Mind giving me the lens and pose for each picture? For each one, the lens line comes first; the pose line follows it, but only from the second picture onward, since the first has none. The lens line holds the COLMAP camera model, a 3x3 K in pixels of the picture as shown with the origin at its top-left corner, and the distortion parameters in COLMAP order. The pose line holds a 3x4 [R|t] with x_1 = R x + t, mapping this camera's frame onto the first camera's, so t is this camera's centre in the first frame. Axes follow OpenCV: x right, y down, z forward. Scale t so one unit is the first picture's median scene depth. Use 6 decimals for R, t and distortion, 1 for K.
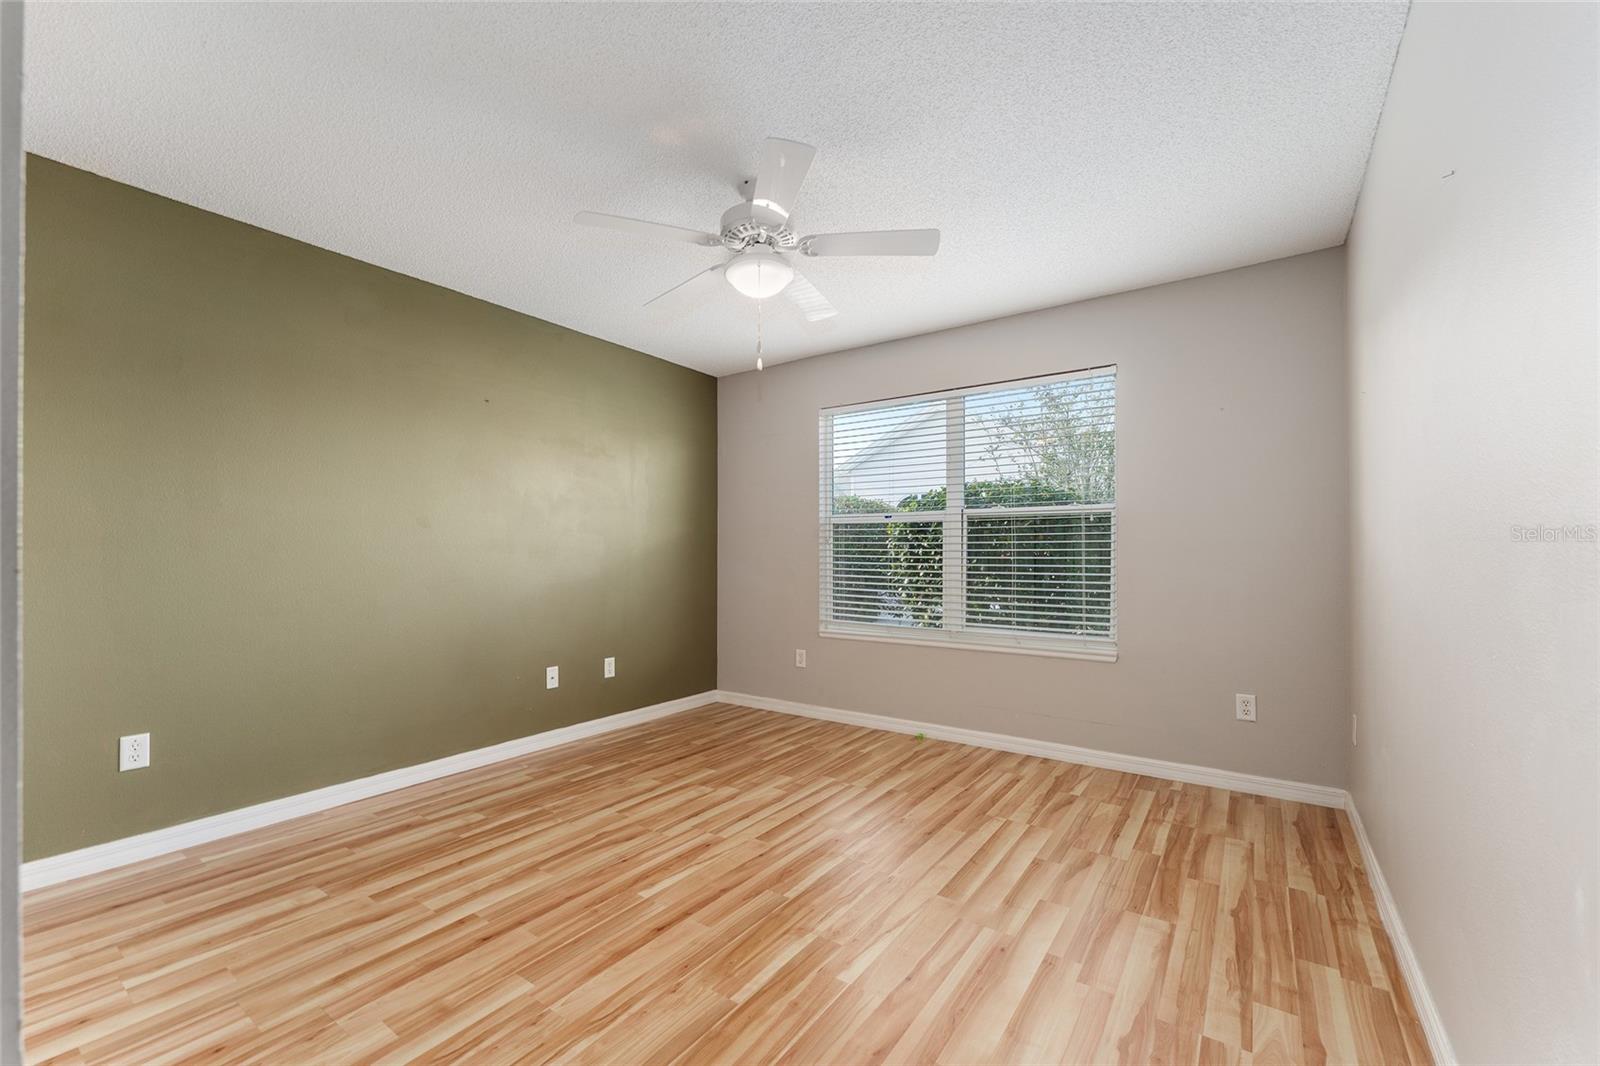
lens RADIAL K [[651.8, 0, 799.6], [0, 651.8, 537.7], [0, 0, 1]] dist [0.001361, -0.000207]
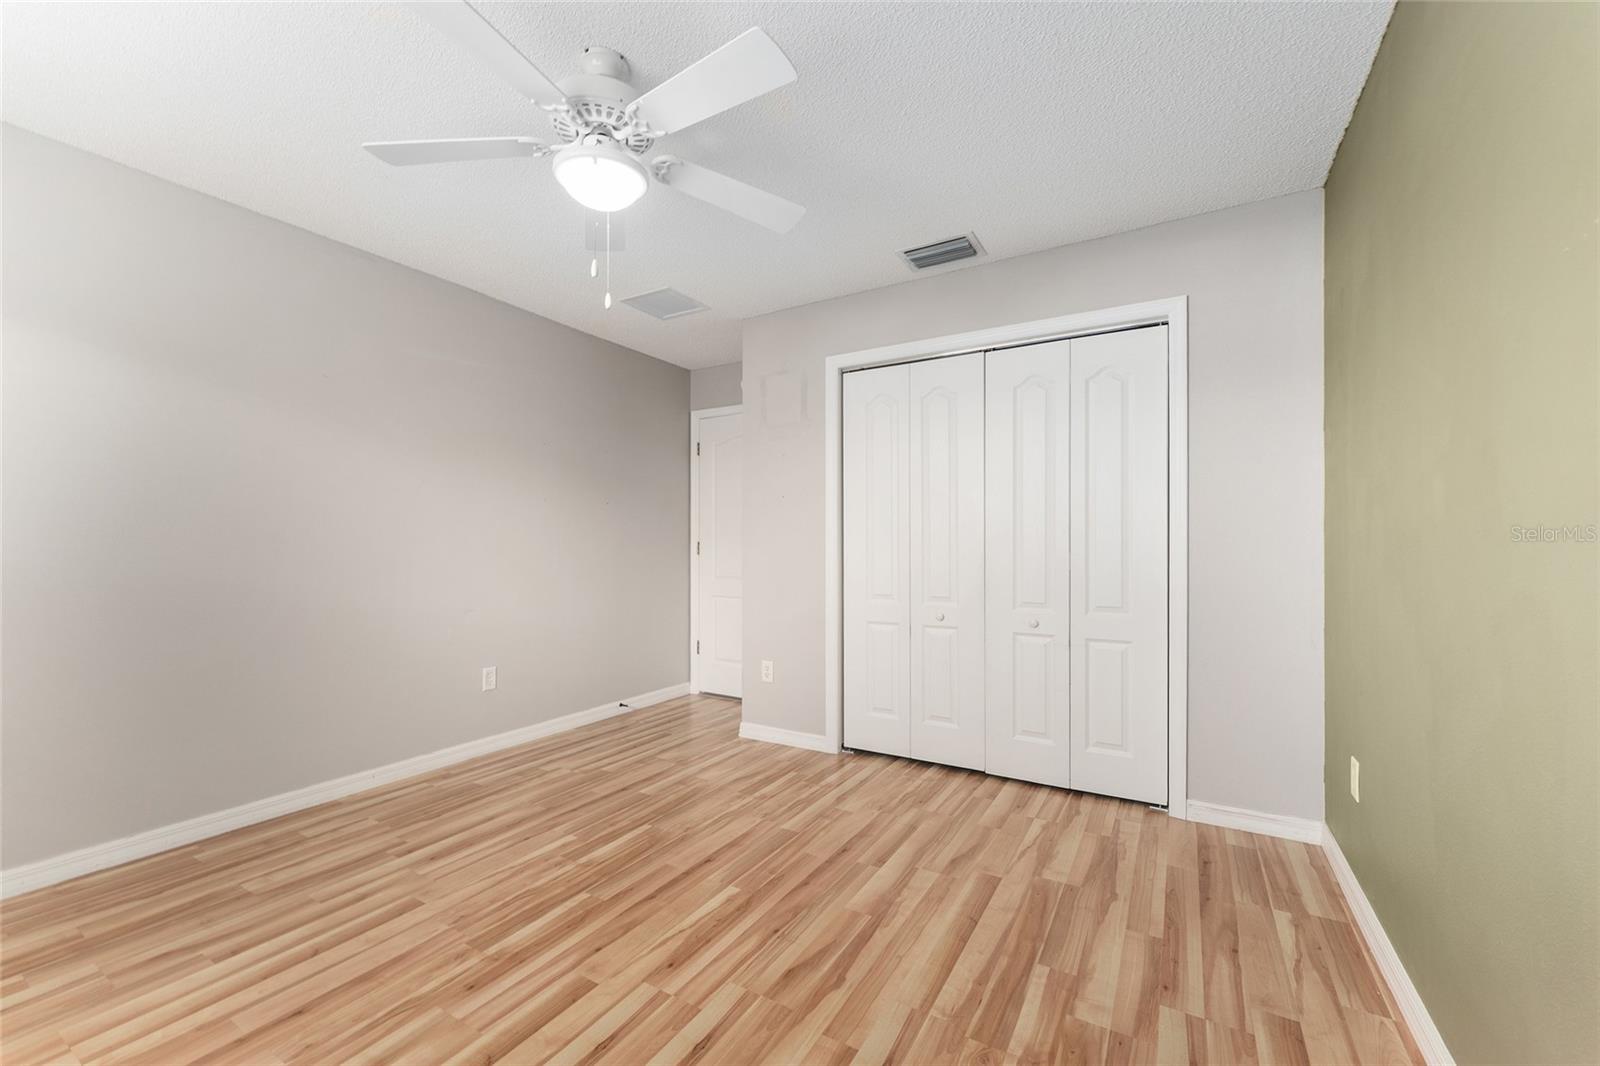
lens RADIAL K [[651.8, 0, 799.6], [0, 651.8, 540.5], [0, 0, 1]] dist [0.001361, -0.000207]
pose [[-0.997107, 0.001199, -0.075996, -0.267218], [0.004135, 0.999251, -0.038487, 0.054753], [0.075893, -0.038690, -0.996365, 2.040033]]
